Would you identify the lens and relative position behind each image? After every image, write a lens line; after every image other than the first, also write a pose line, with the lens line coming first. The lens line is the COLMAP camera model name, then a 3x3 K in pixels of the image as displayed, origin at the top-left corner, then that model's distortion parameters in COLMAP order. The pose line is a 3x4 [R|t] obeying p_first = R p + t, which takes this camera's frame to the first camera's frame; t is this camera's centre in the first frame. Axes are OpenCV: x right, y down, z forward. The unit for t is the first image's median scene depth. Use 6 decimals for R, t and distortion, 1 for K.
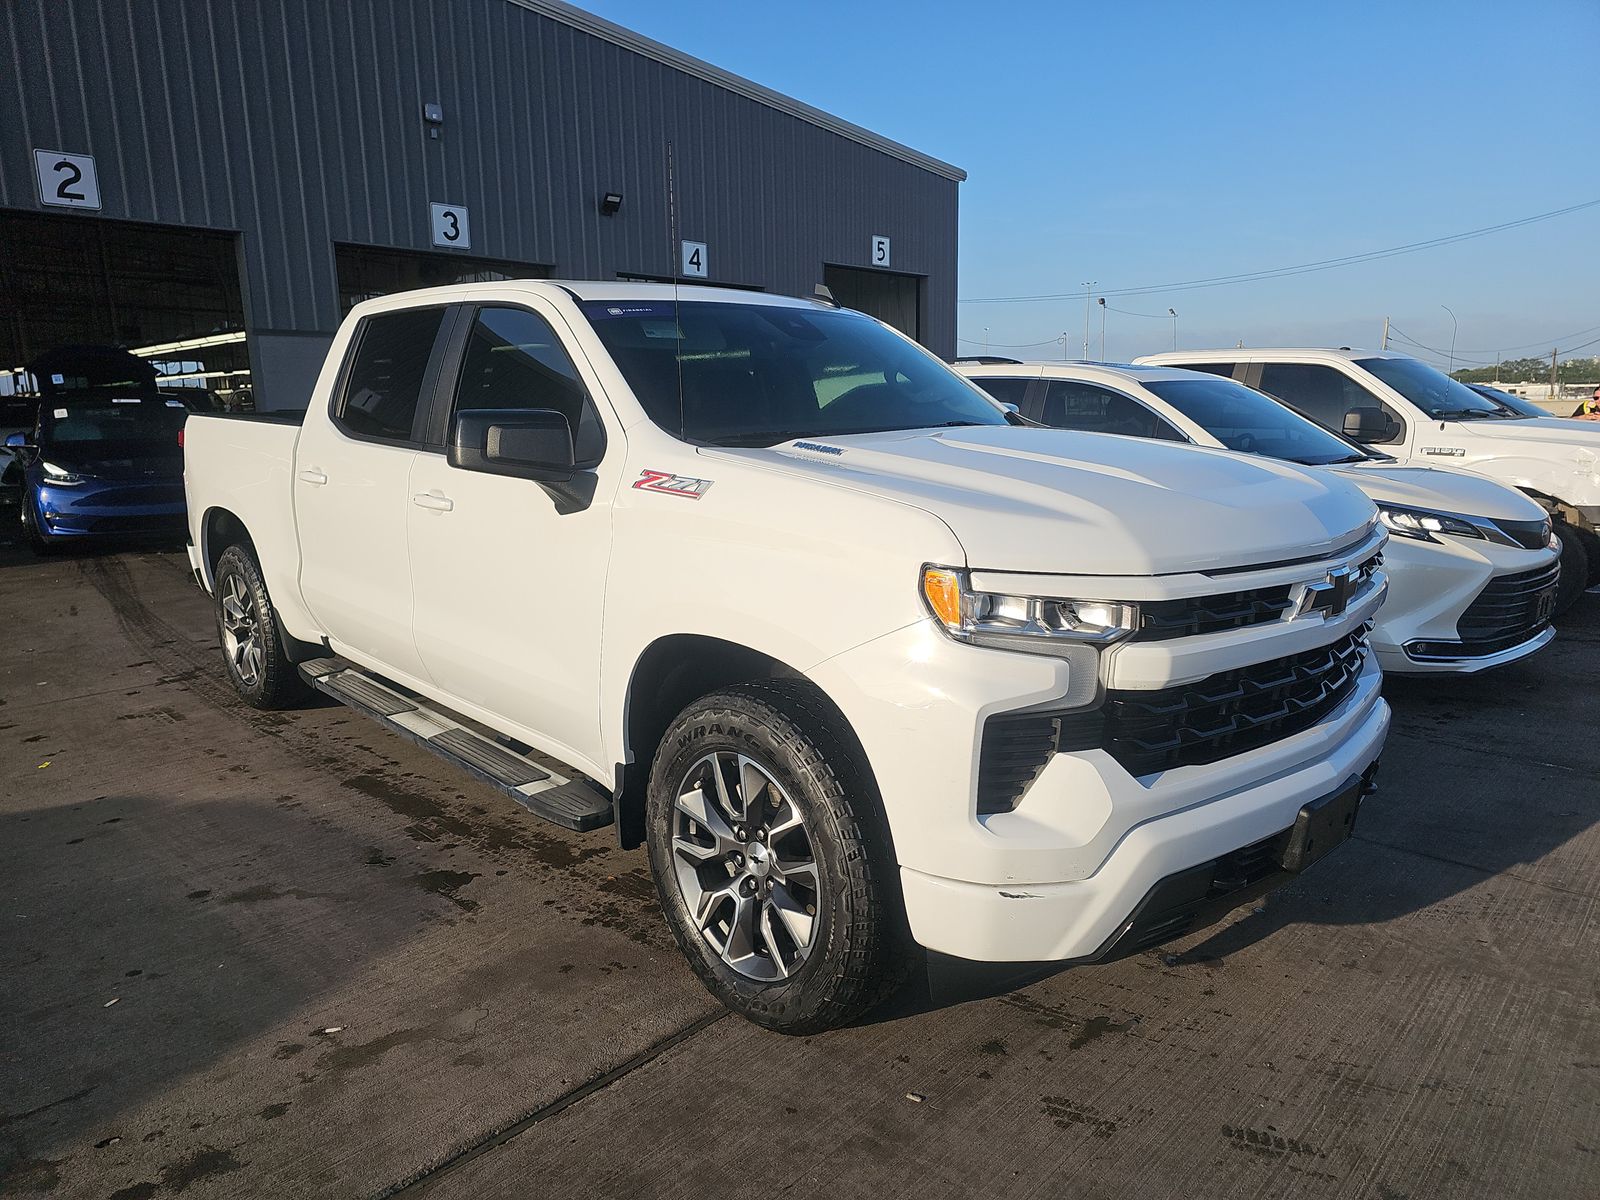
lens RADIAL K [[1066.7, 0, 800.0], [0, 1066.7, 600.0], [0, 0, 1]] dist [0.028343, -0.006426]
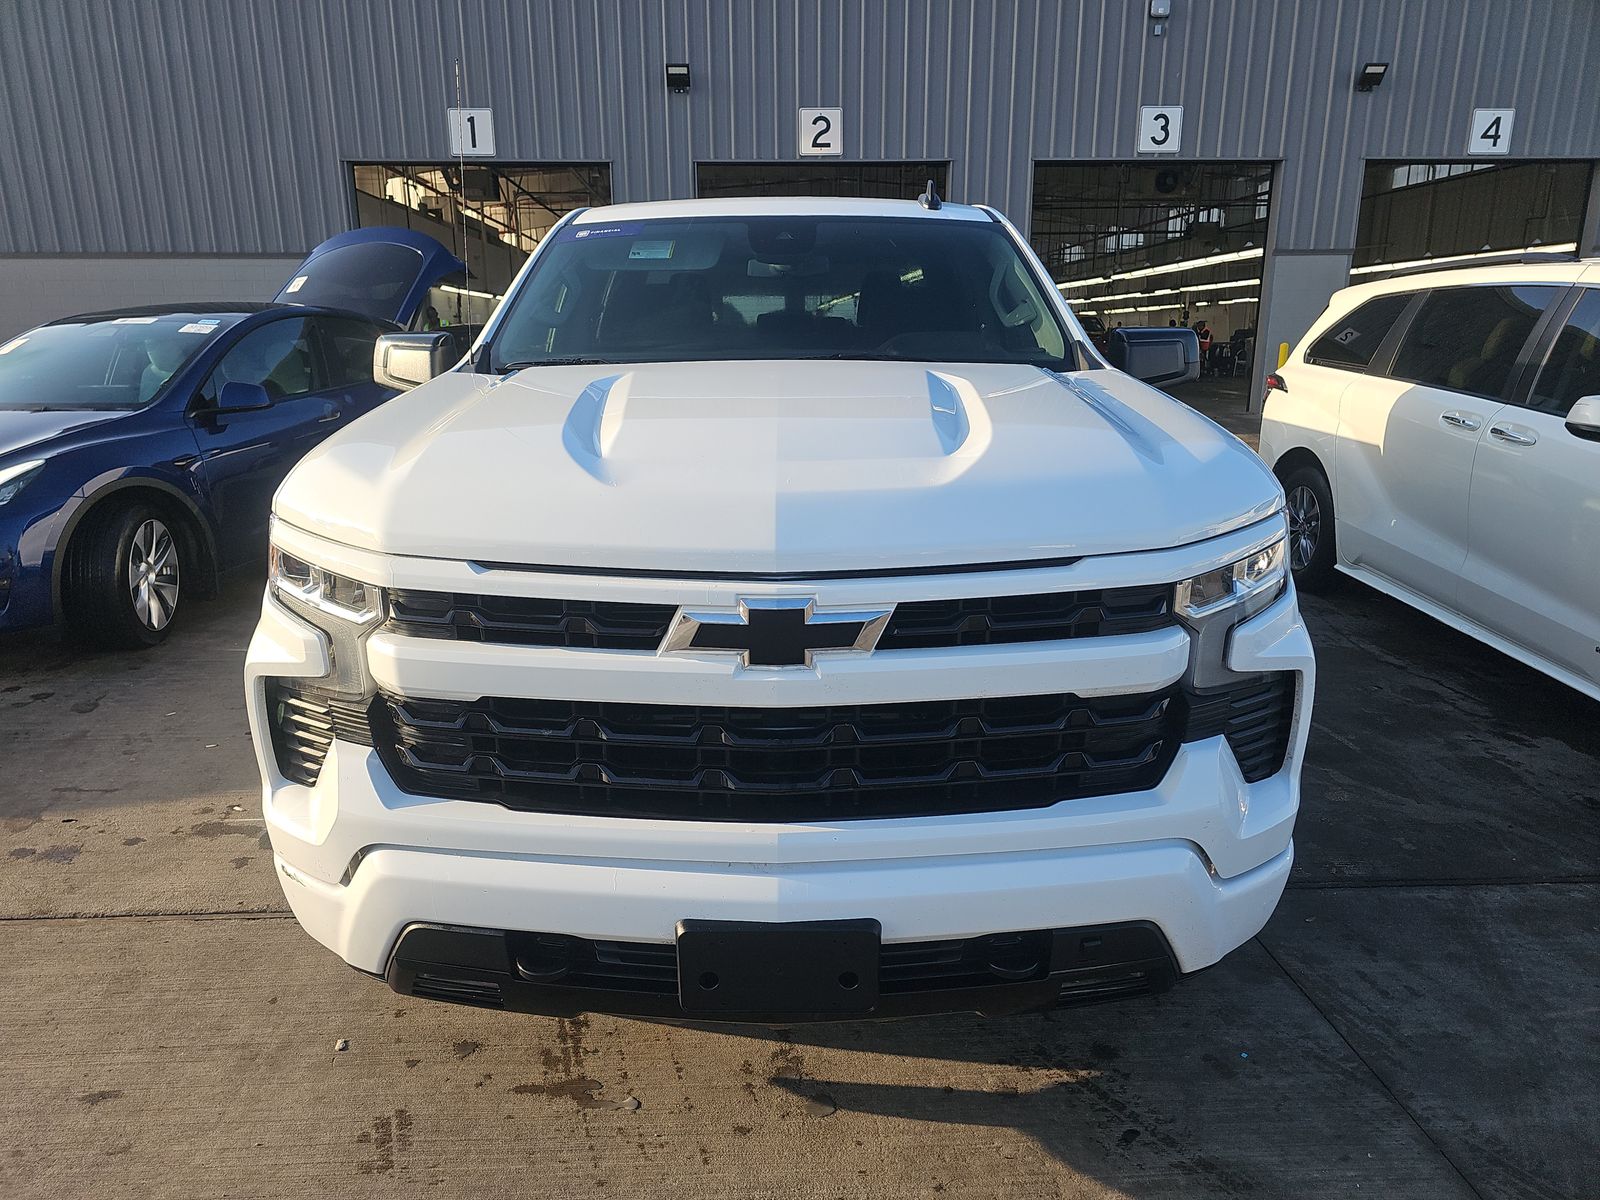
lens RADIAL K [[1066.7, 0, 800.0], [0, 1066.7, 600.0], [0, 0, 1]] dist [0.028343, -0.006426]
pose [[0.719804, 0.179948, -0.670449, 0.160170], [-0.128874, 0.983668, 0.125655, -0.018875], [0.682110, -0.004043, 0.731238, 0.090491]]
